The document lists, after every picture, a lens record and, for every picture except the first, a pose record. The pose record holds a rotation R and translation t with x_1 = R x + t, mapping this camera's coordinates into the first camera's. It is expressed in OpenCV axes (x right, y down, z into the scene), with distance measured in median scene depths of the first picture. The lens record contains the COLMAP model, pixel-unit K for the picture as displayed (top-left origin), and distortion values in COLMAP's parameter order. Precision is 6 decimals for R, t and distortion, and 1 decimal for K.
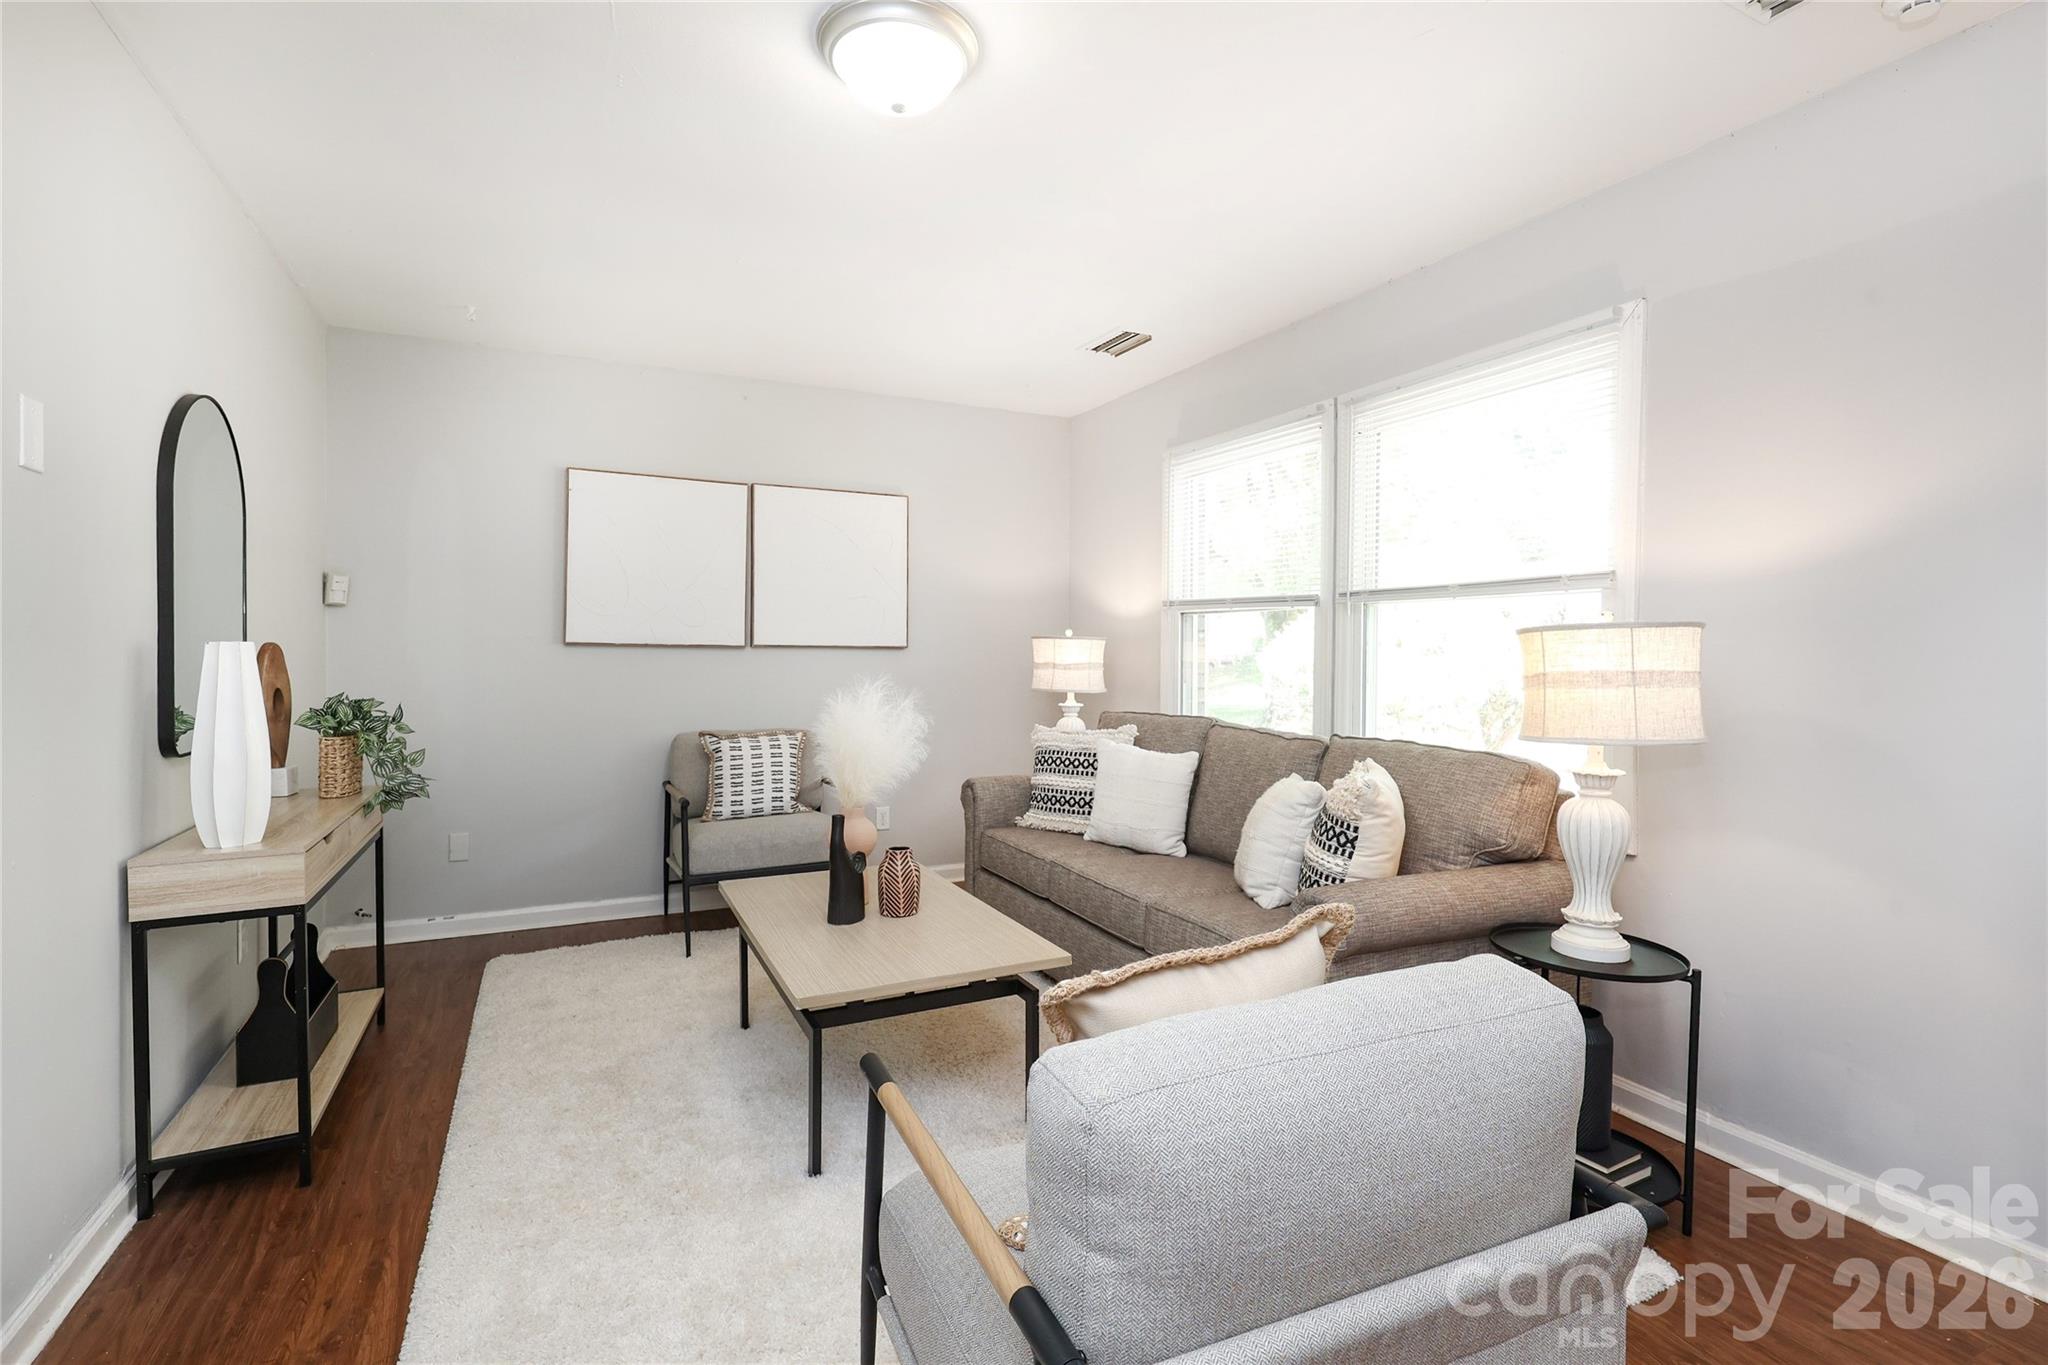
lens RADIAL K [[952.7, 0, 1012.9], [0, 952.7, 656.9], [0, 0, 1]] dist [0.002135, -0.000206]
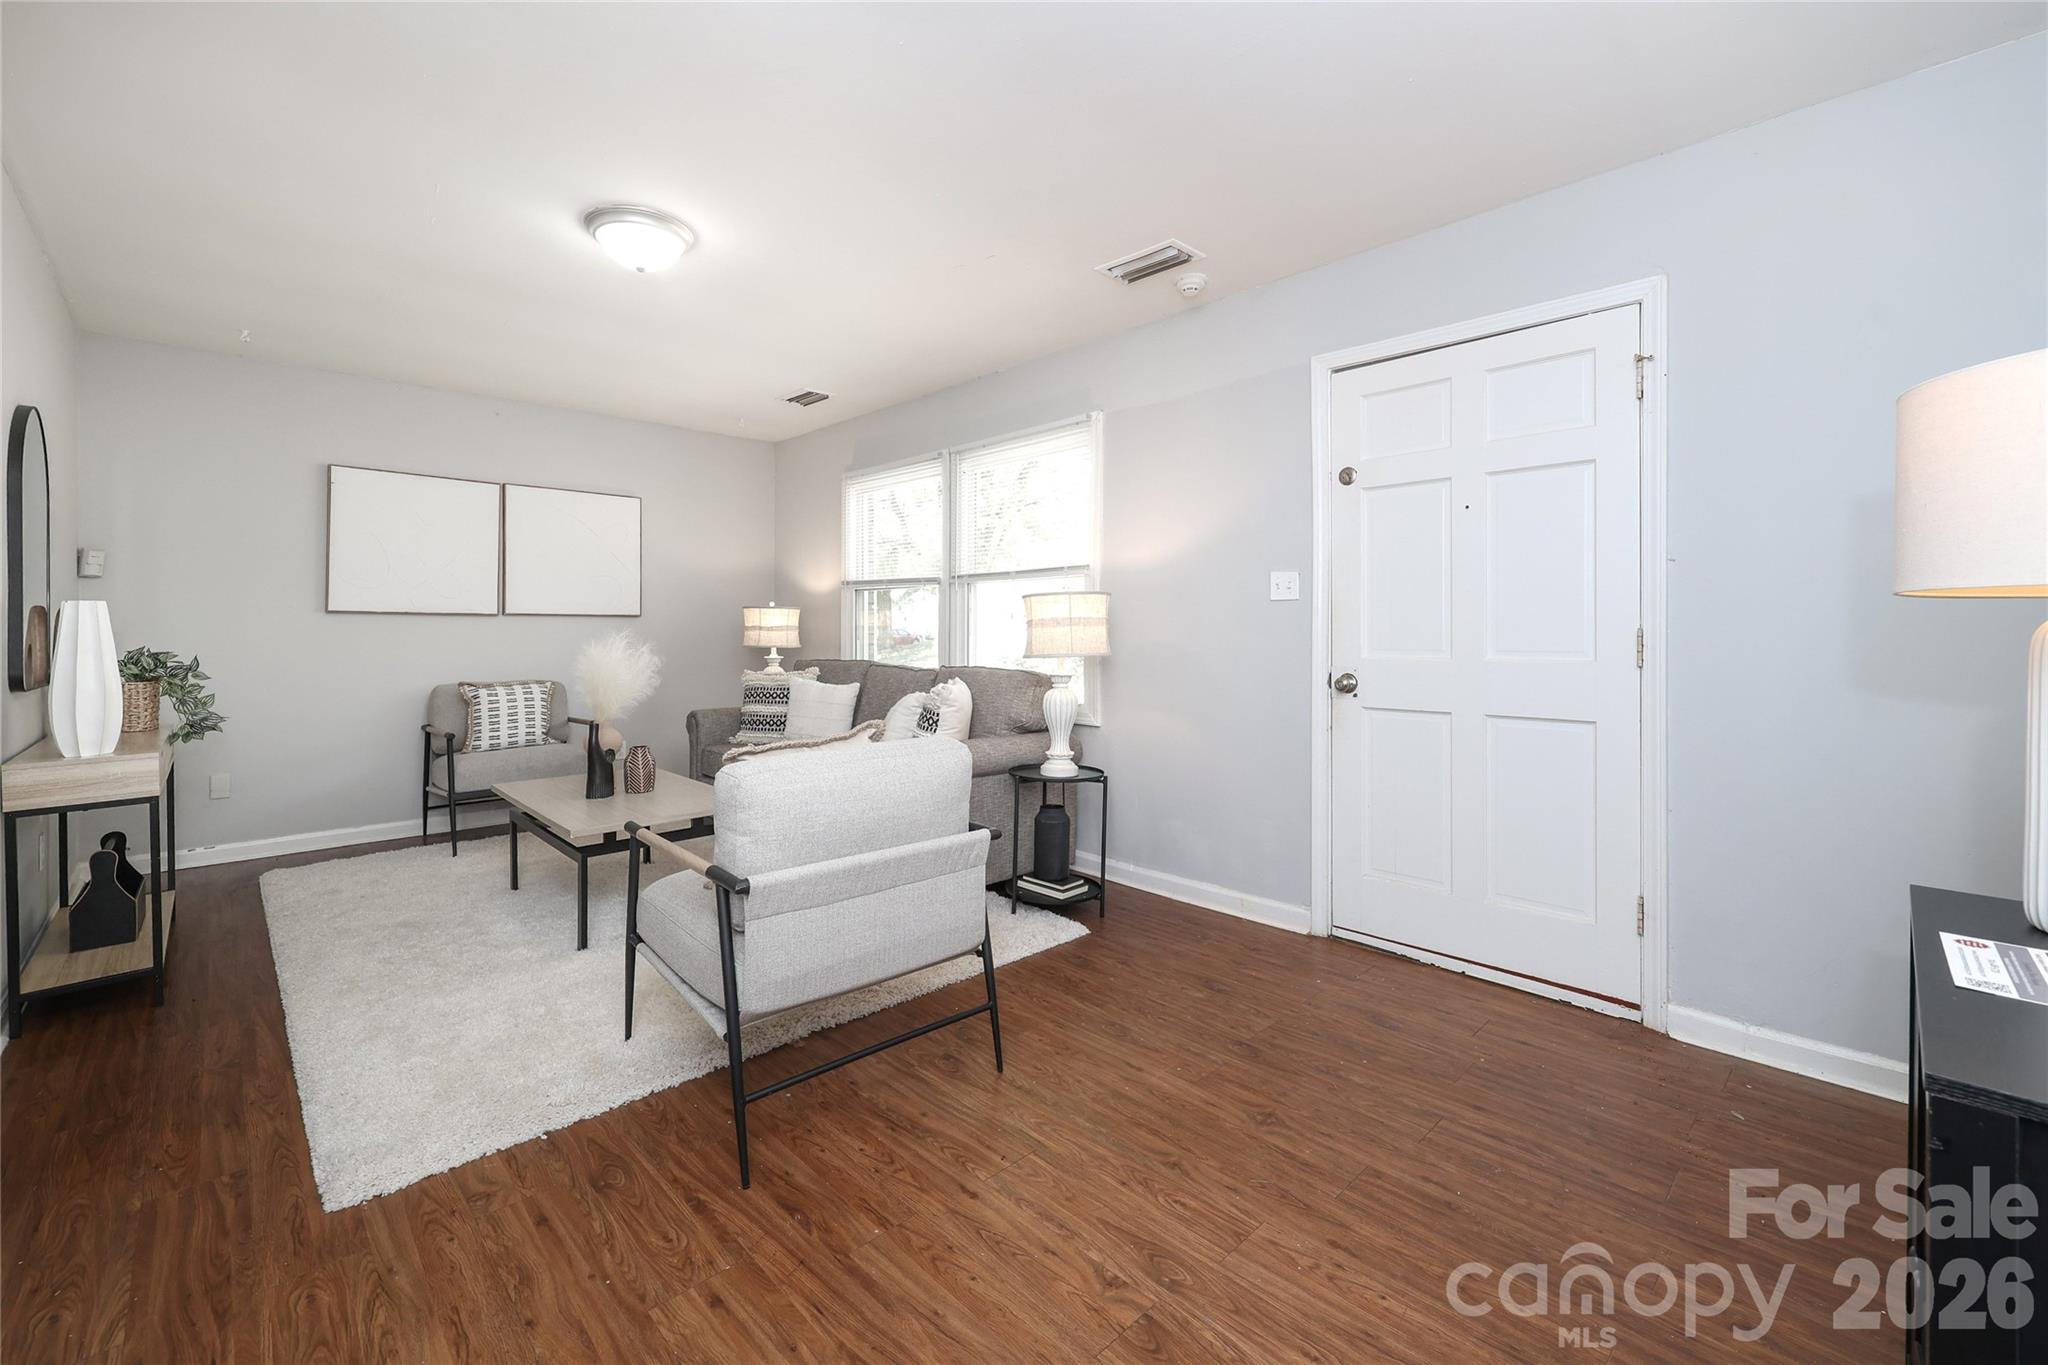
lens RADIAL K [[853.0, 0, 1034.3], [0, 853.0, 621.5], [0, 0, 1]] dist [0.000917, -0.000050]
pose [[0.946049, -0.005621, 0.323974, 0.023396], [0.011333, 0.999812, -0.015745, 0.029111], [-0.323824, 0.018567, 0.945935, -0.338833]]
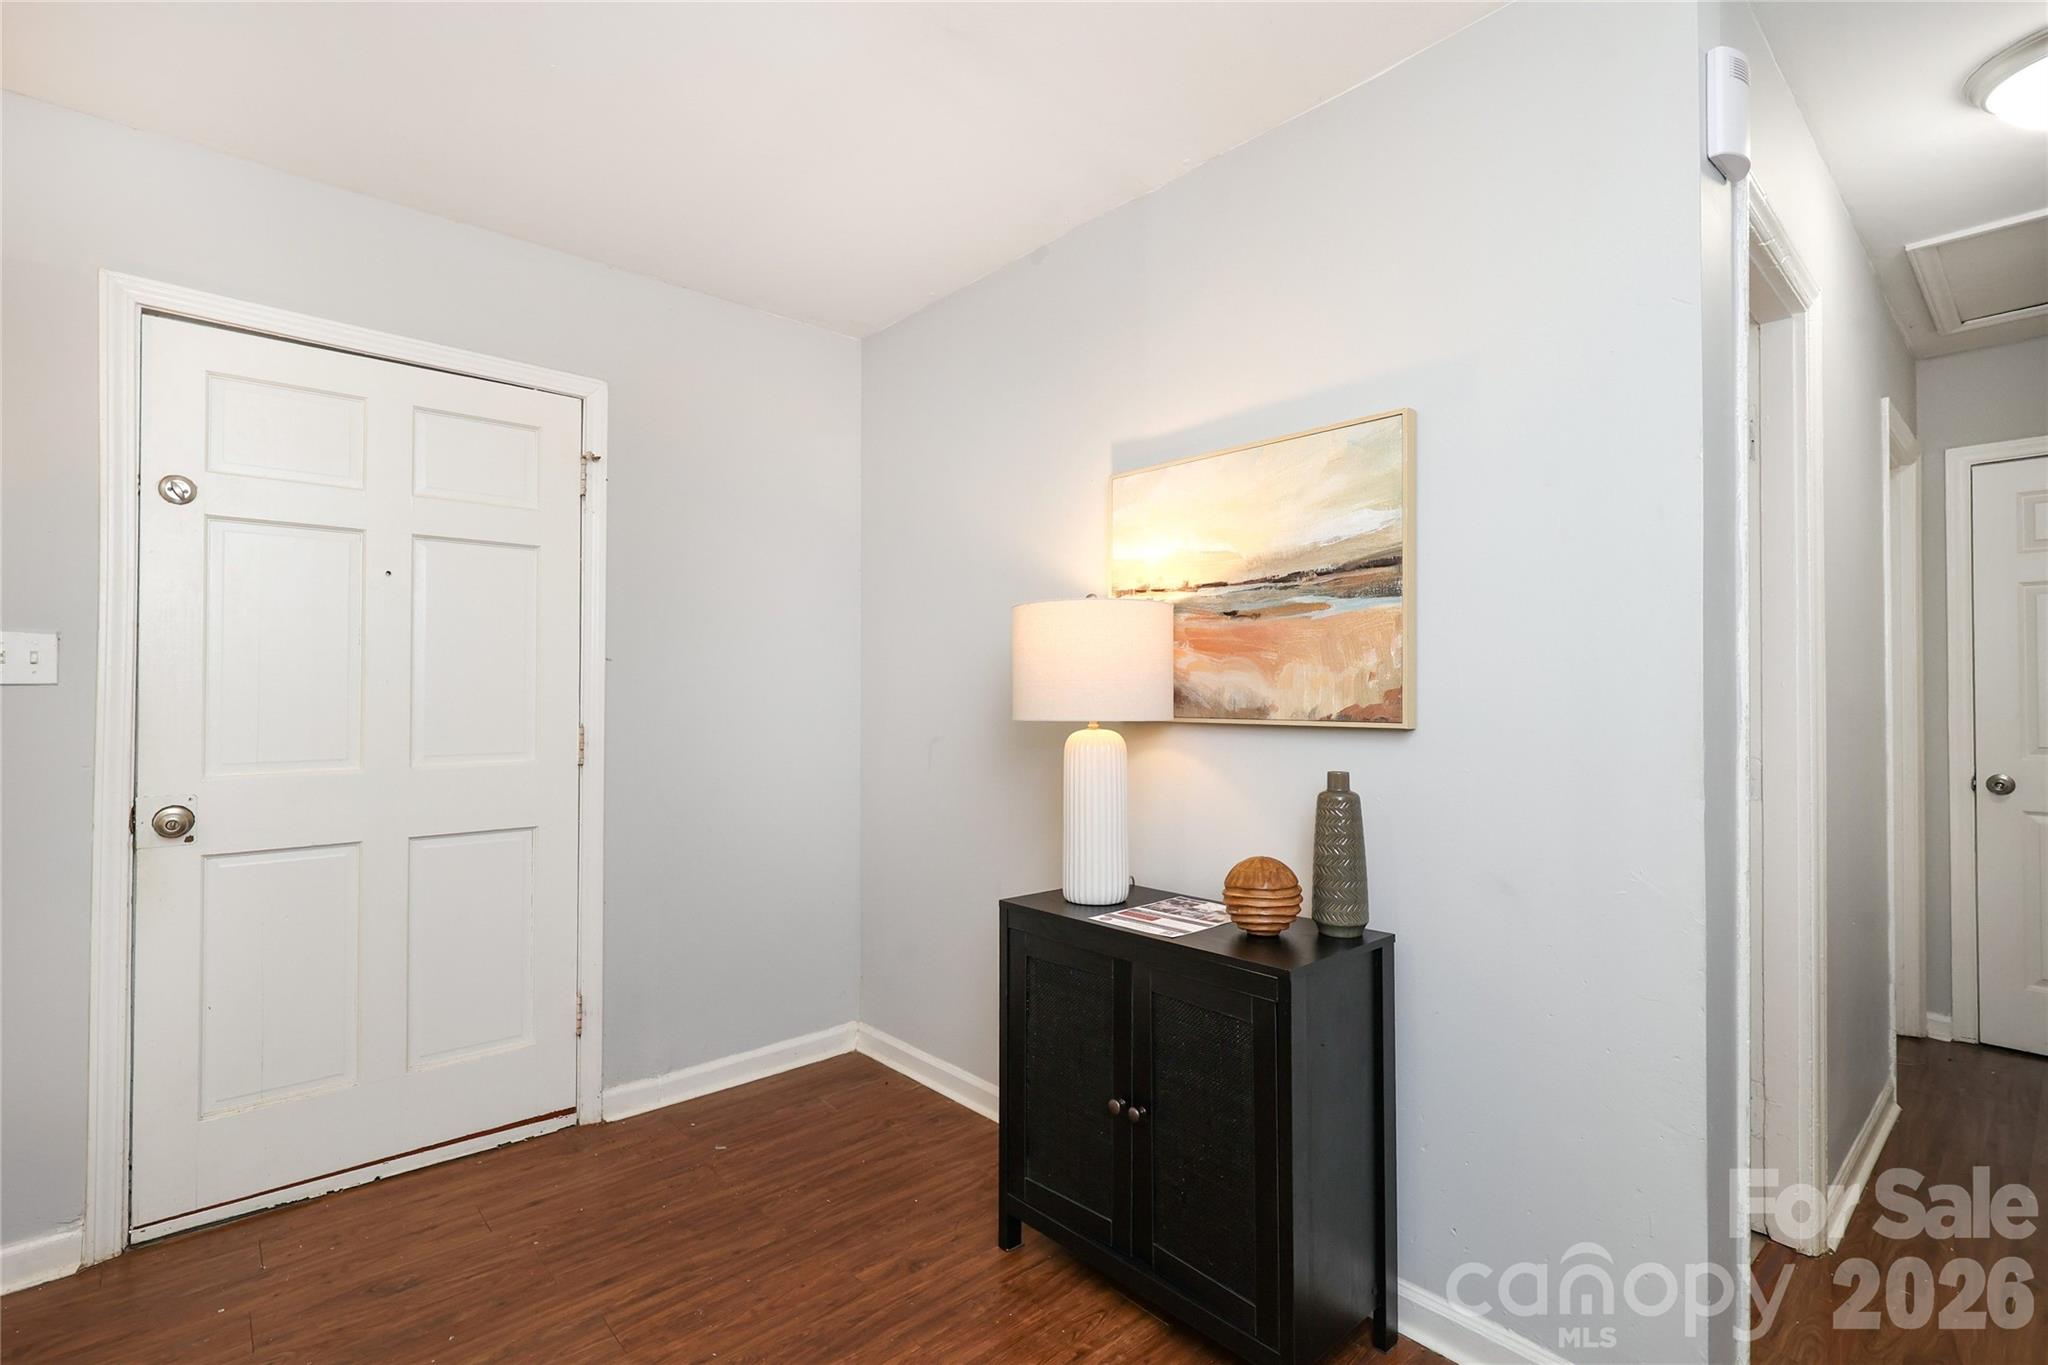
lens RADIAL K [[952.7, 0, 999.6], [0, 952.7, 671.2], [0, 0, 1]] dist [0.002135, -0.000206]
pose [[-0.273901, 0.013653, 0.961661, -0.193809], [0.002301, 0.999906, -0.013541, -0.019663], [-0.961755, -0.001496, -0.273906, 0.229891]]
